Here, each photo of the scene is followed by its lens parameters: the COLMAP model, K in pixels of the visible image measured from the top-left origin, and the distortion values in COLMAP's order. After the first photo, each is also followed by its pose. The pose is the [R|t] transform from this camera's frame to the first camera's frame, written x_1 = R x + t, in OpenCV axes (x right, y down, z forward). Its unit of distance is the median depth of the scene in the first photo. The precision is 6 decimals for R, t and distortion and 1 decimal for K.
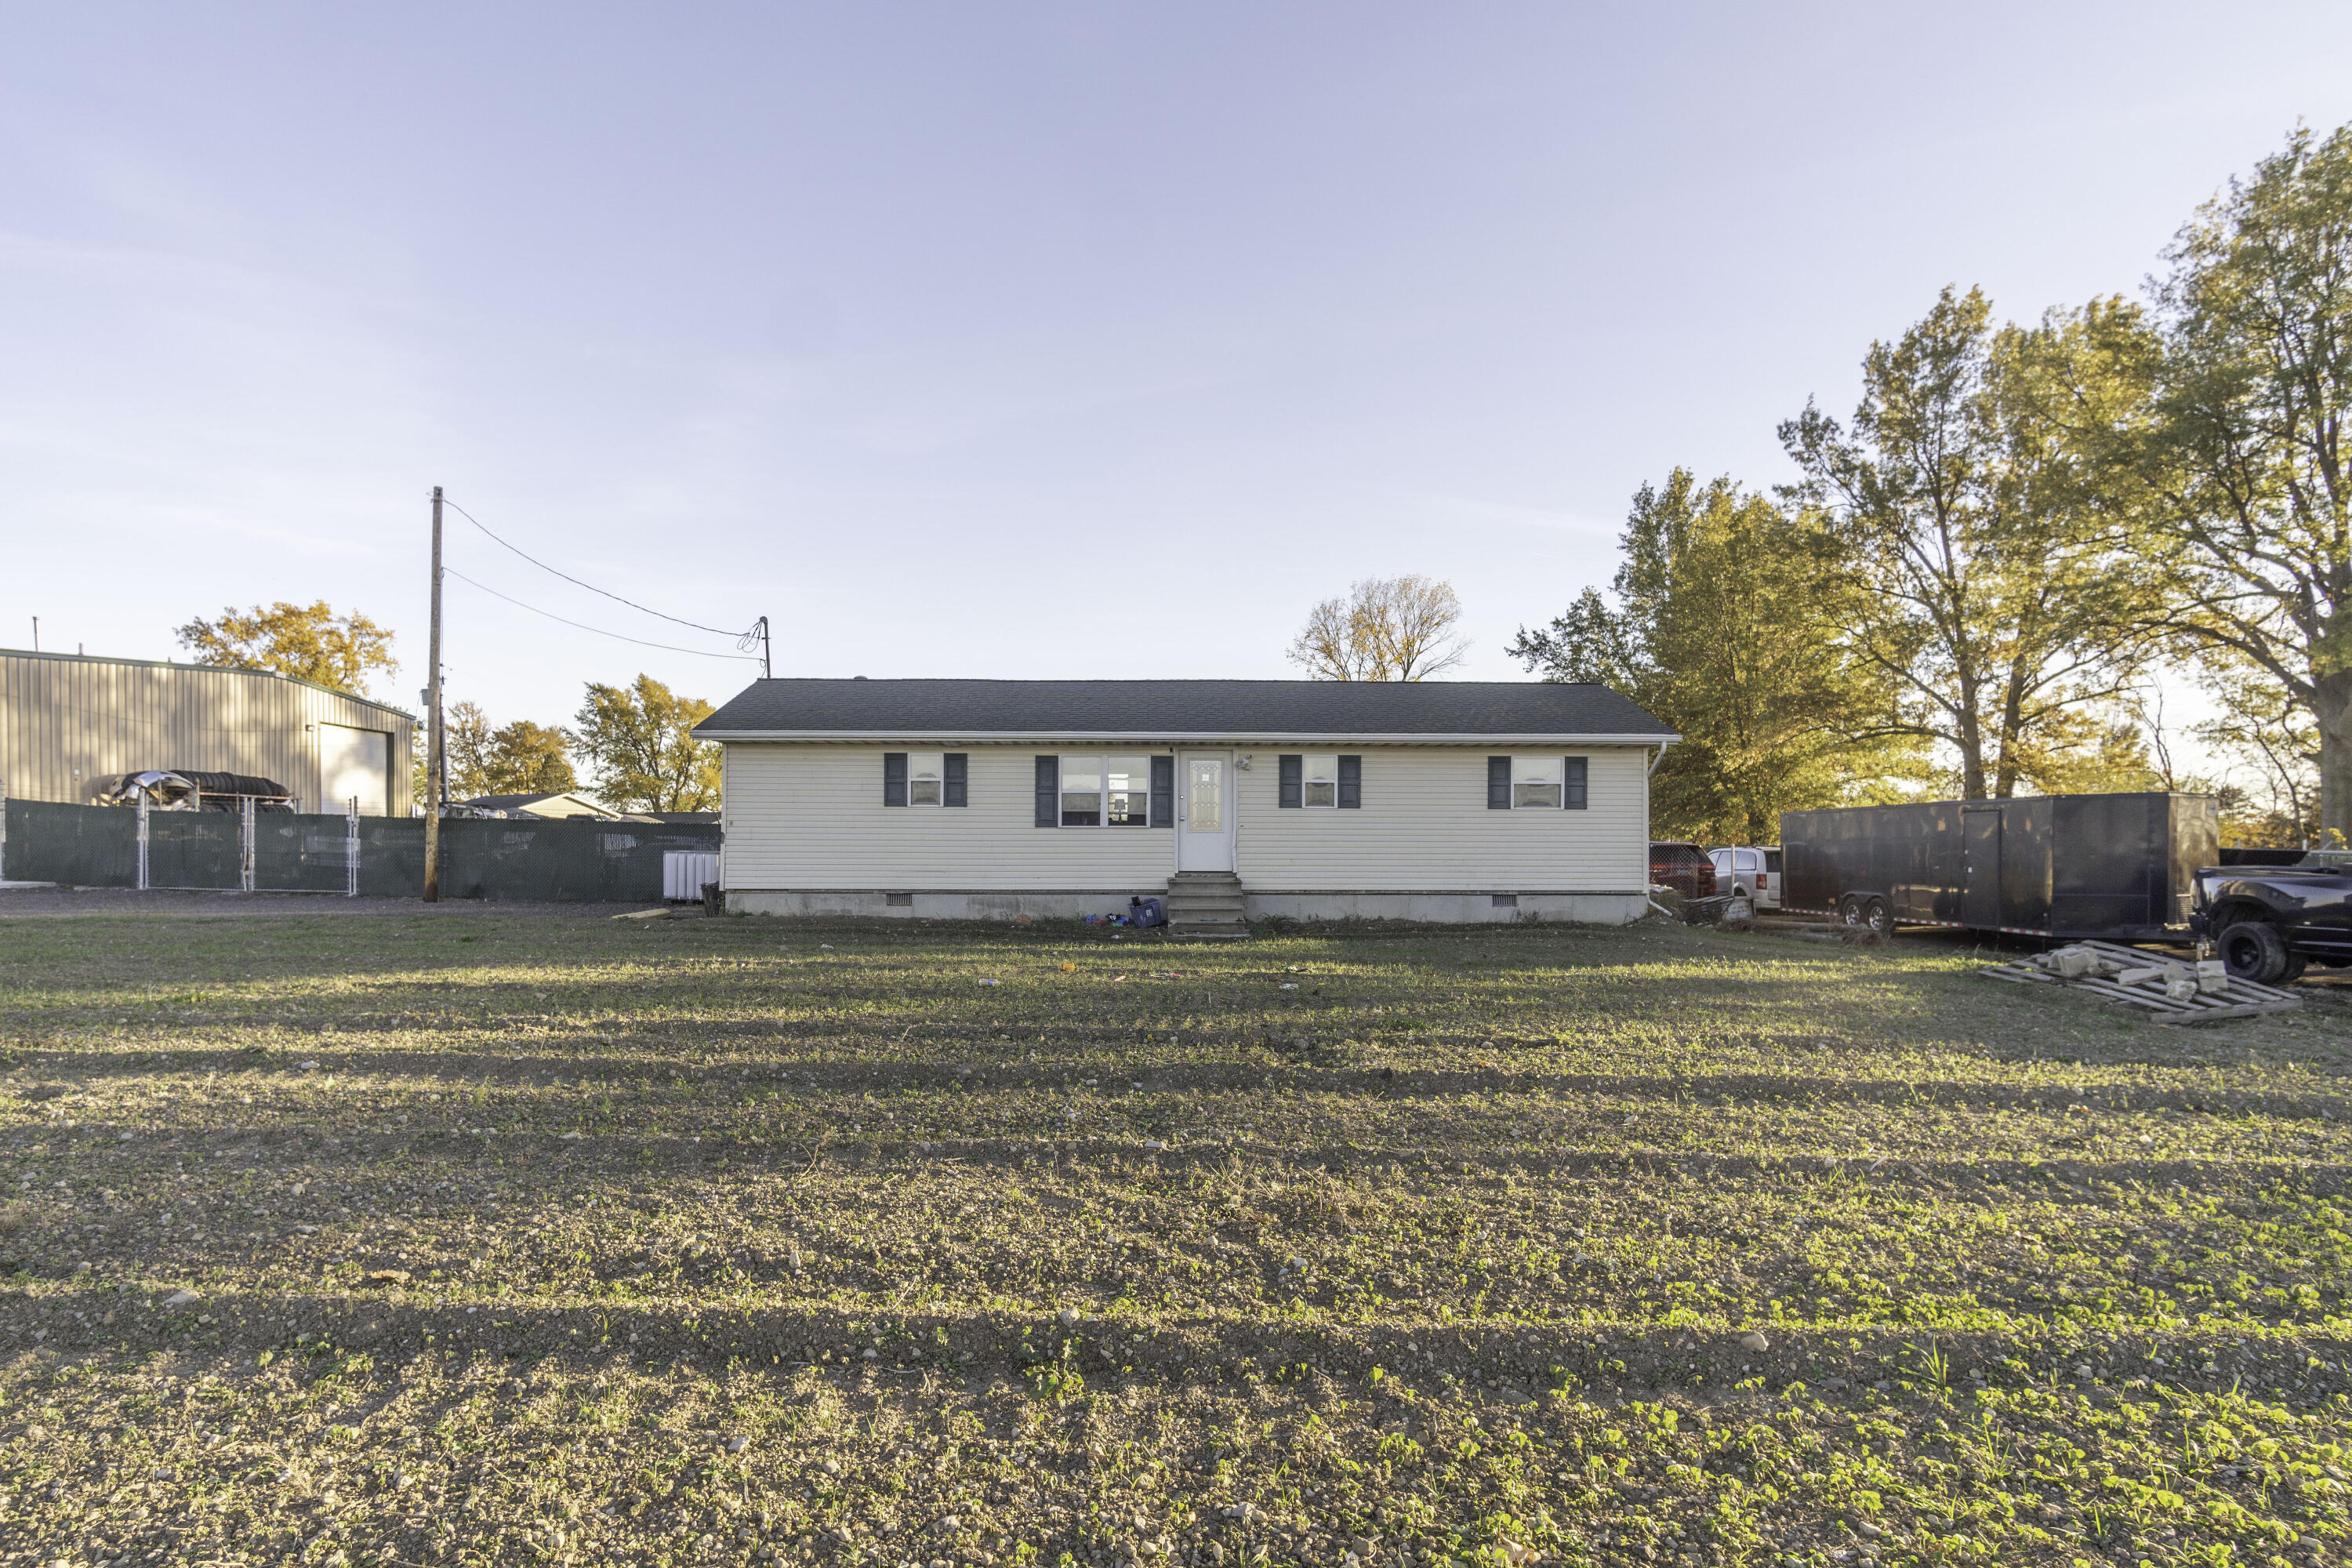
lens RADIAL K [[1250.6, 0, 1195.3], [0, 1250.6, 857.8], [0, 0, 1]] dist [0.005584, 0.003804]
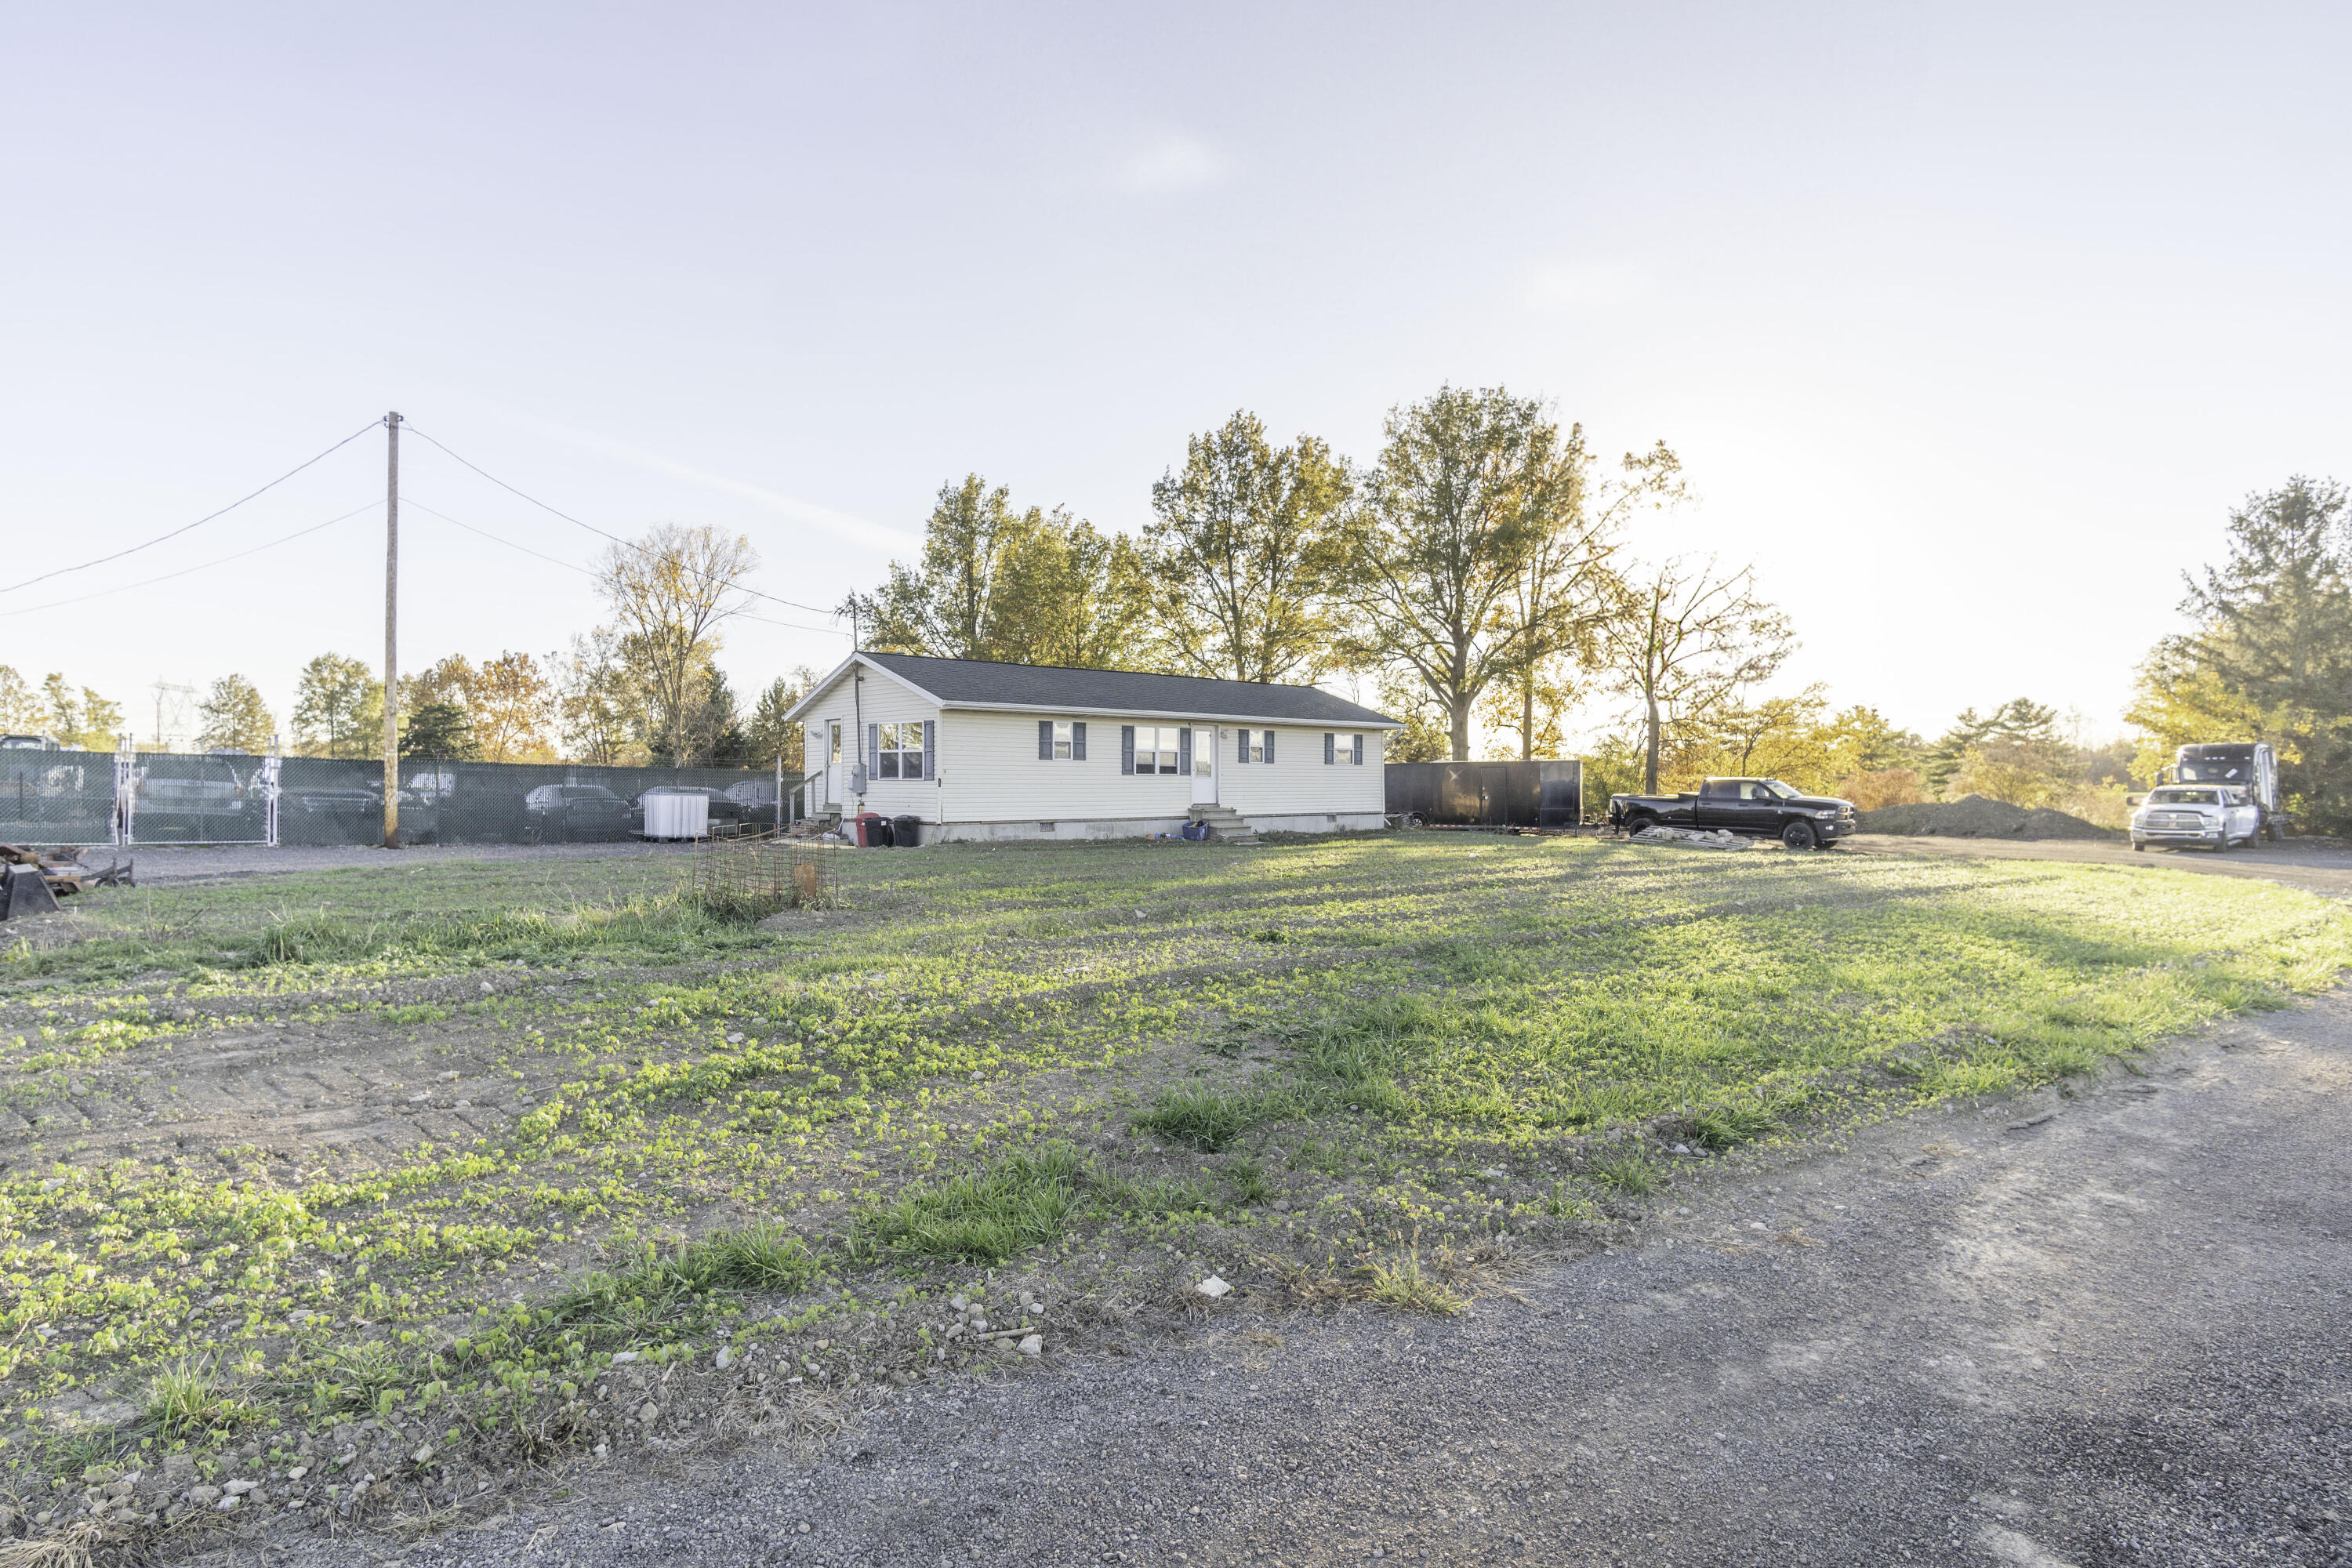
lens RADIAL K [[1250.6, 0, 1182.9], [0, 1250.6, 791.6], [0, 0, 1]] dist [0.005584, 0.003804]
pose [[0.747045, -0.005831, 0.664748, -1.020191], [0.010335, 0.999943, -0.002843, 0.000053], [-0.664693, 0.008994, 0.747062, -0.125580]]
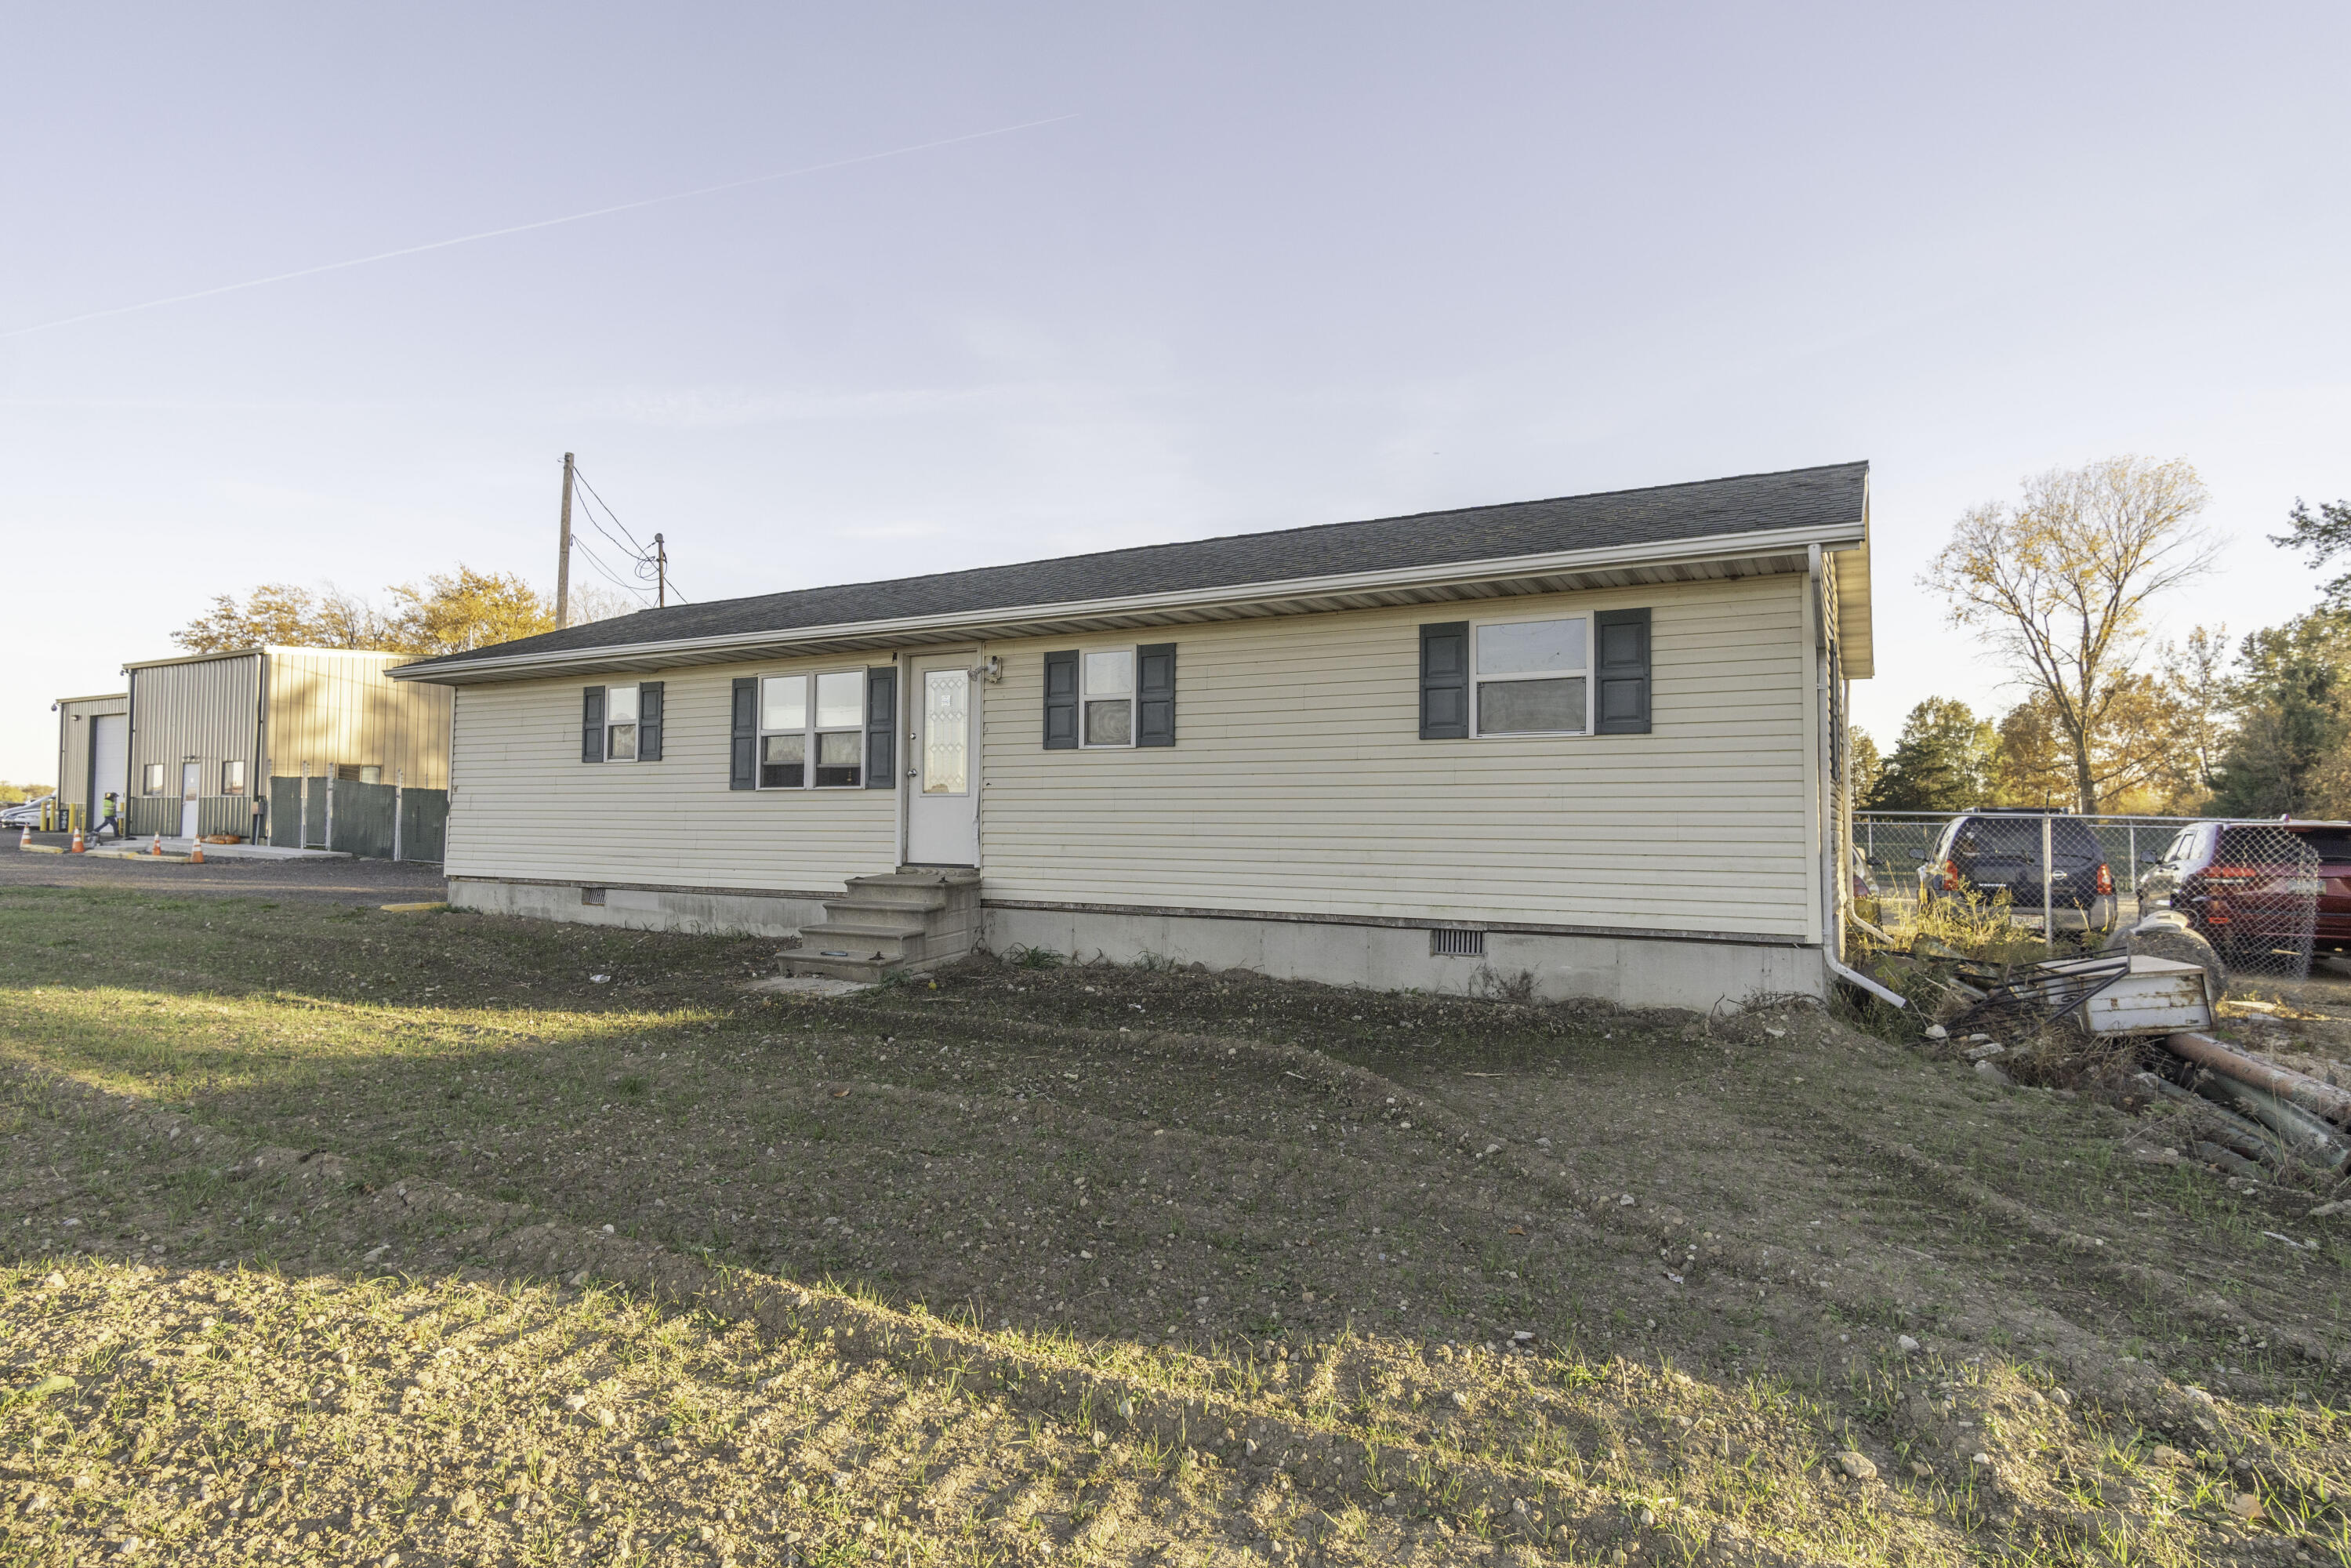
lens RADIAL K [[1250.1, 0, 1184.5], [0, 1250.1, 783.0], [0, 0, 1]] dist [0.005584, 0.003804]
pose [[0.852461, -0.014422, -0.522592, 0.397731], [-0.012815, 0.998743, -0.048465, -0.000235], [0.522634, 0.048012, 0.851204, 0.566635]]
